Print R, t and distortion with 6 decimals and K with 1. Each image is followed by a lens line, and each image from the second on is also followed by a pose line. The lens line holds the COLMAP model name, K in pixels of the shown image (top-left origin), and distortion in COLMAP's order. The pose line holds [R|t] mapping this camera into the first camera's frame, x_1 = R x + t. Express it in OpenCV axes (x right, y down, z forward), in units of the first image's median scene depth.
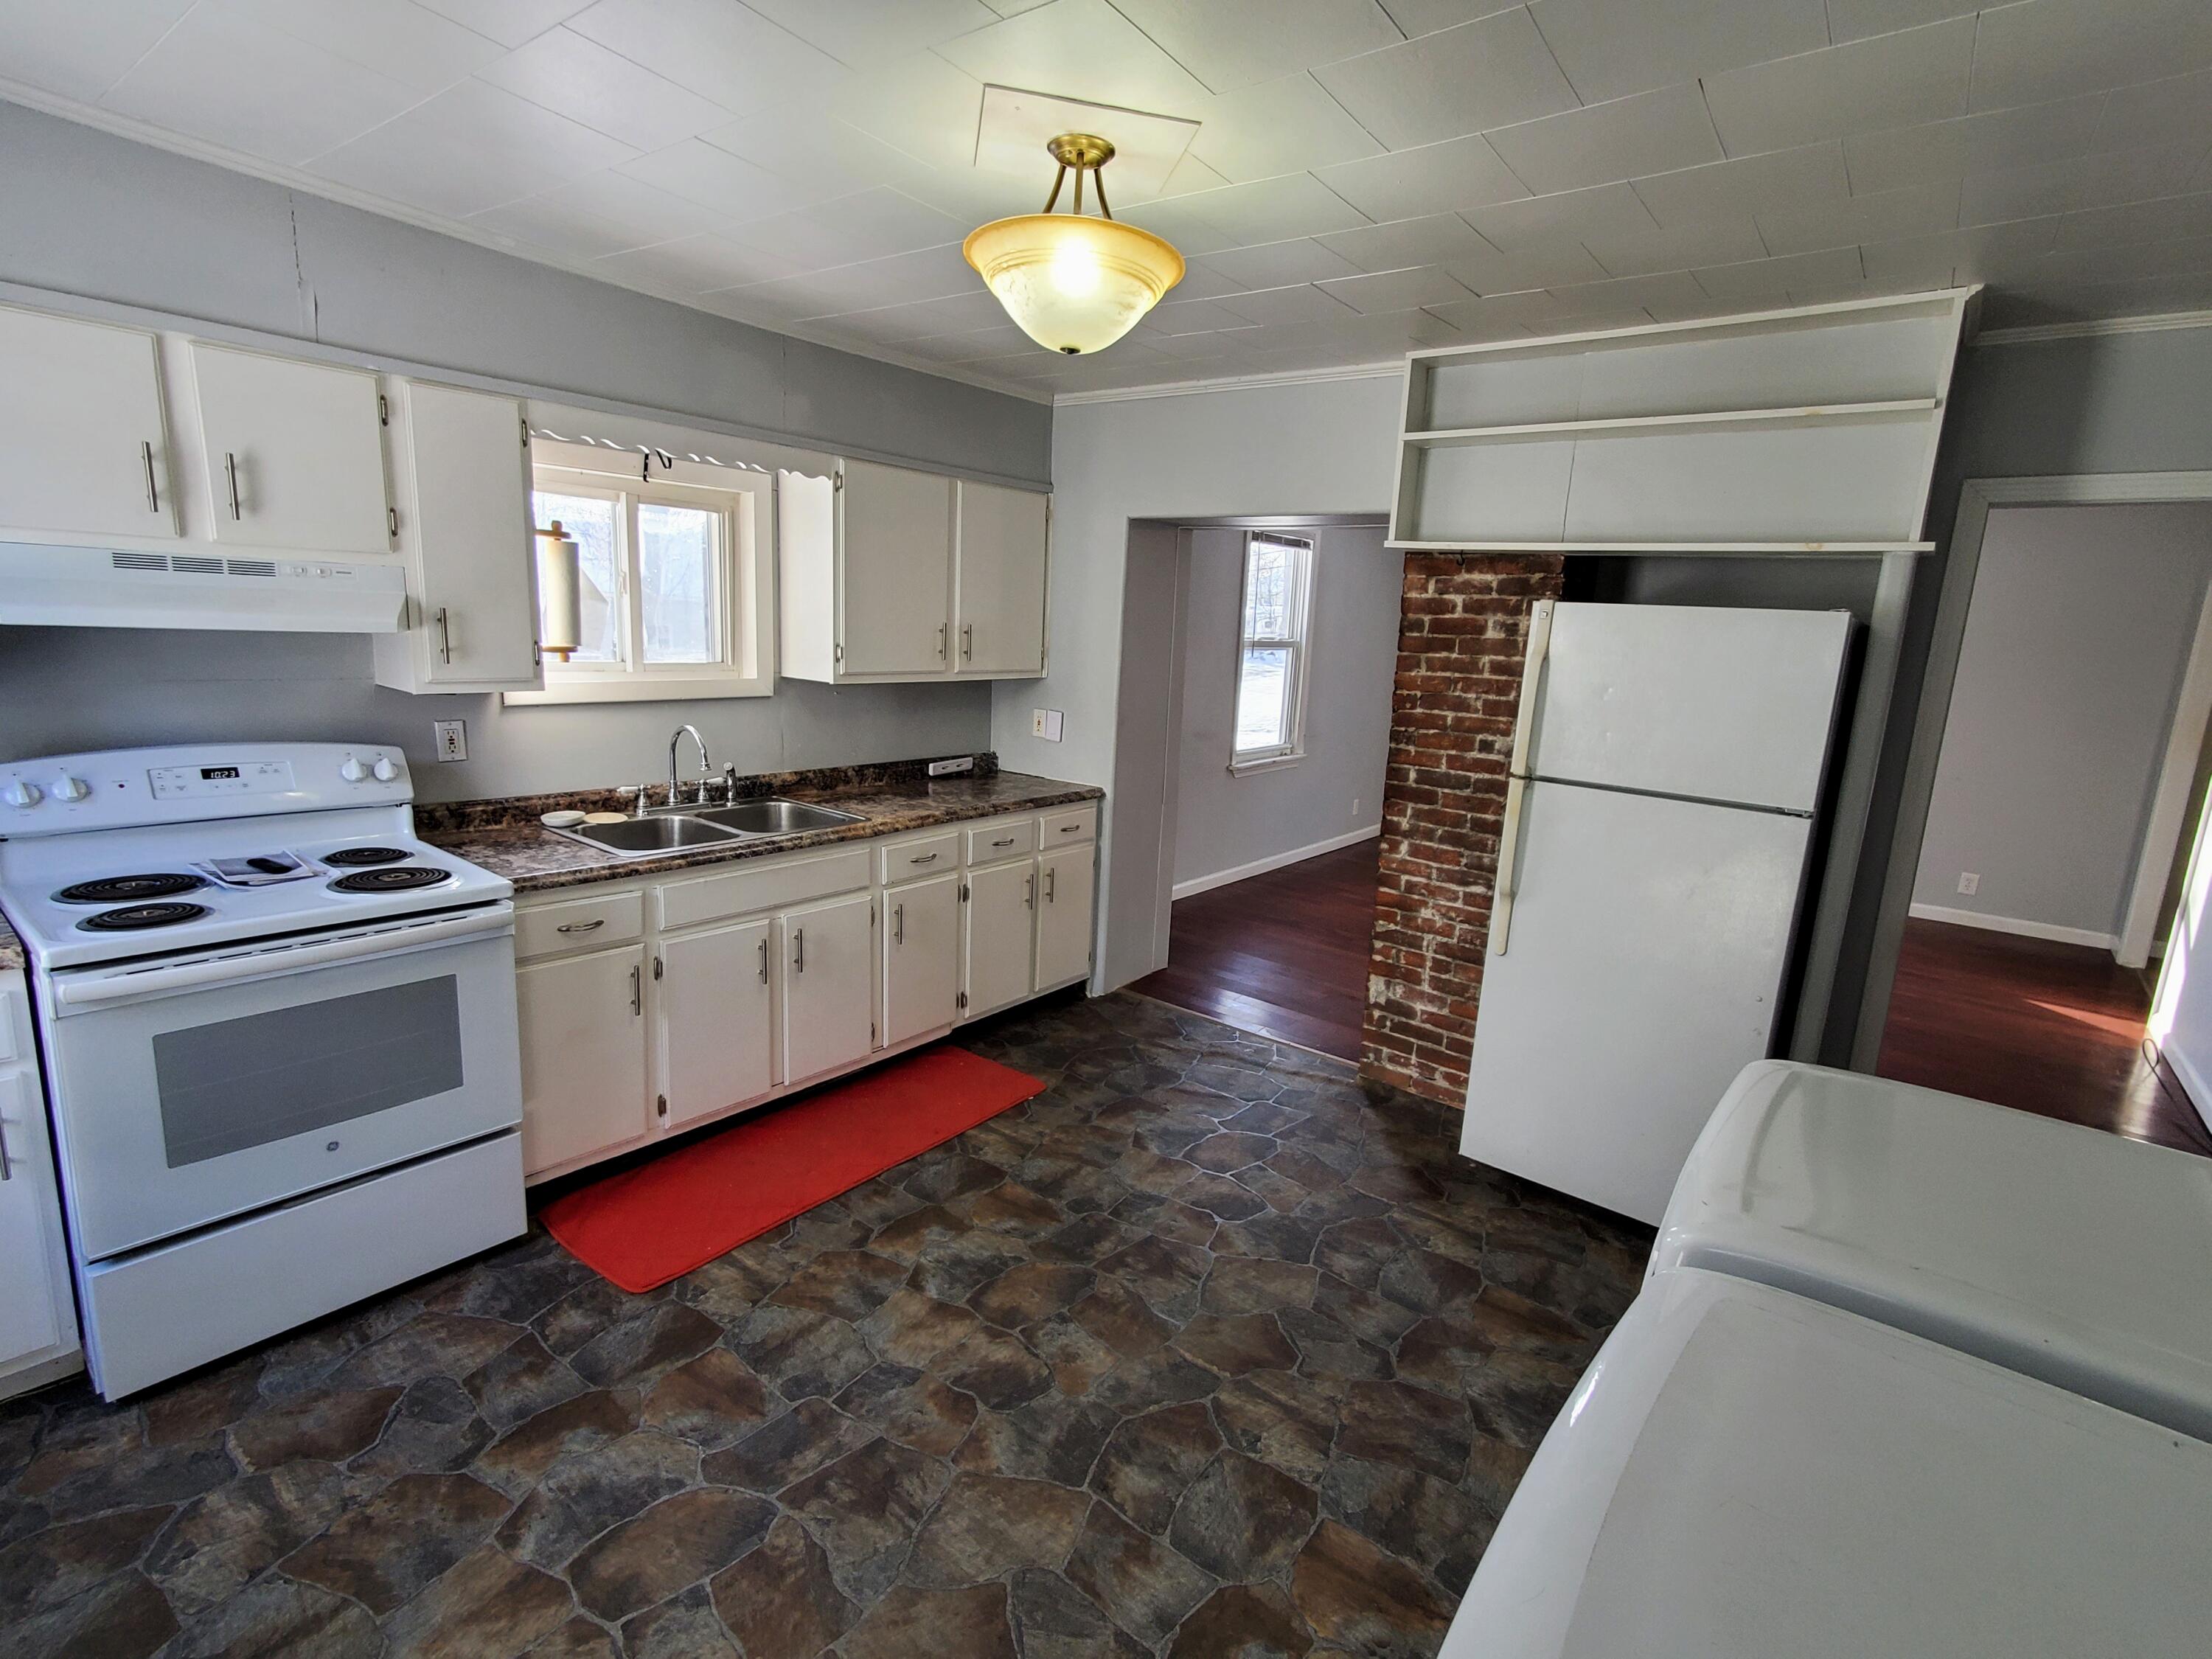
lens RADIAL K [[1037.6, 0, 1118.8], [0, 1037.6, 822.1], [0, 0, 1]] dist [0.000487, 0.002738]
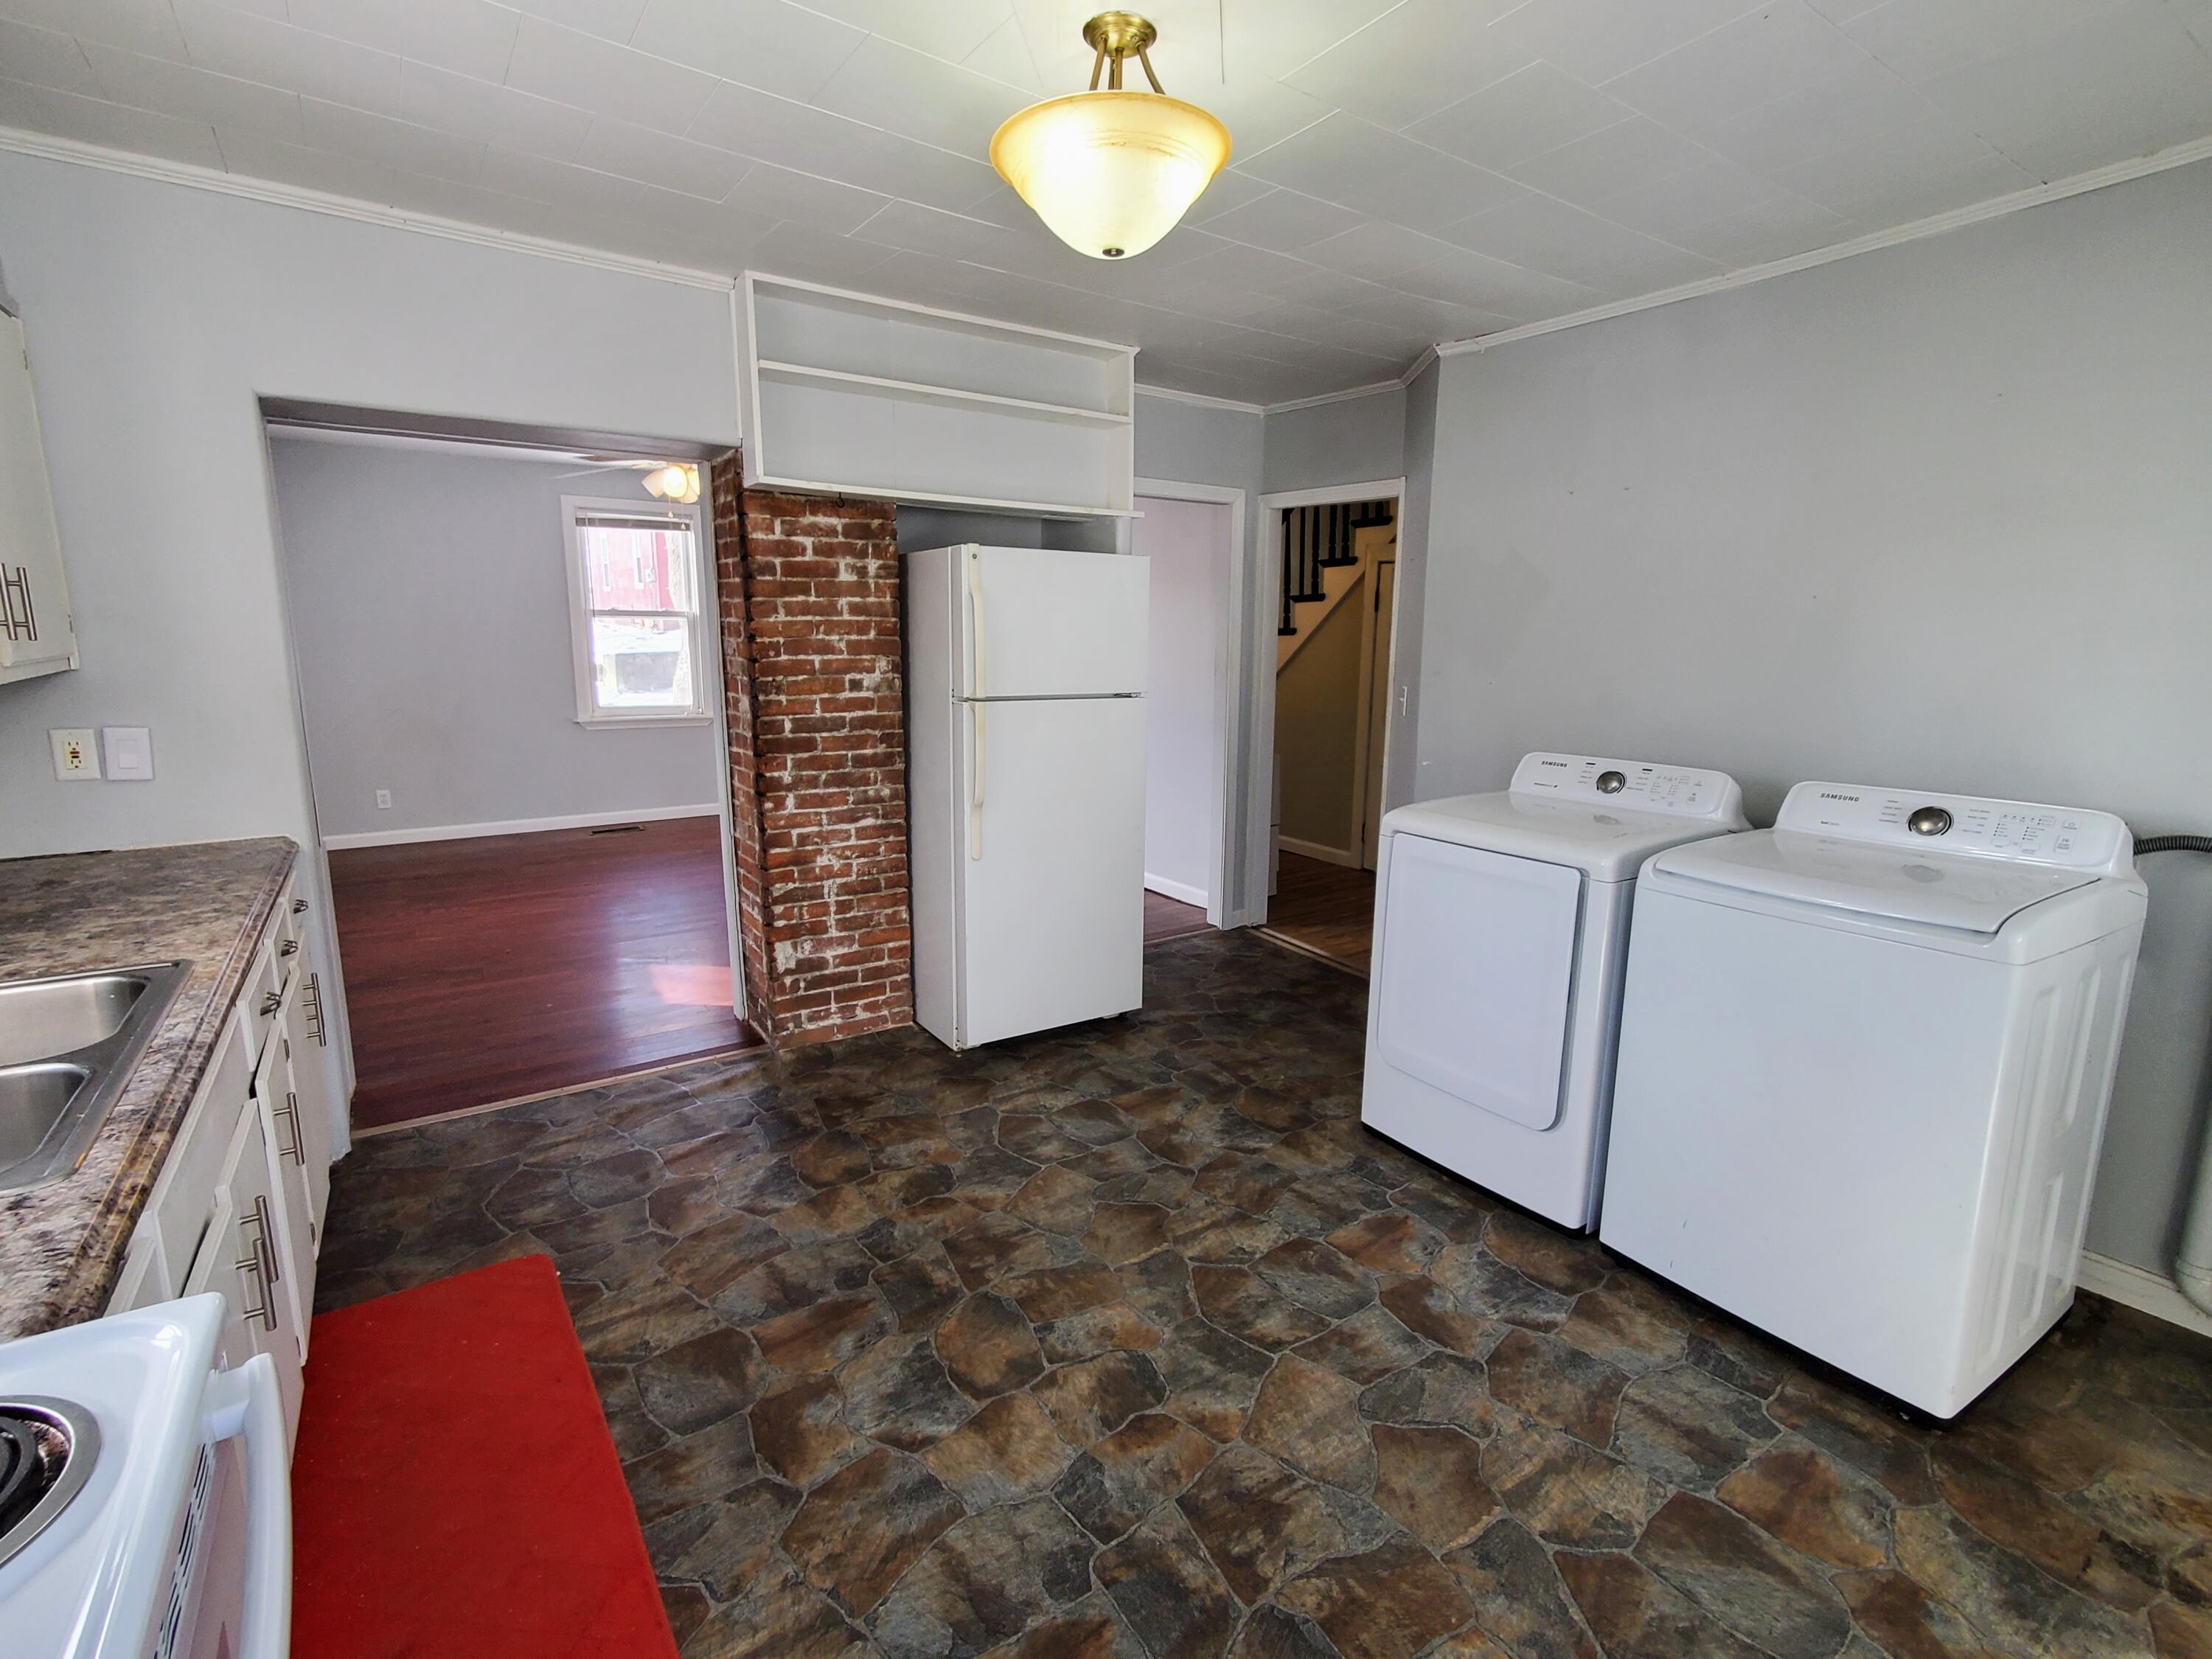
lens RADIAL K [[1037.6, 0, 1118.8], [0, 1037.6, 822.1], [0, 0, 1]] dist [0.000487, 0.002738]
pose [[0.304037, -0.225040, 0.925699, -0.636300], [0.187790, 0.966791, 0.173352, -0.080267], [-0.933968, 0.121131, 0.336201, 0.472473]]
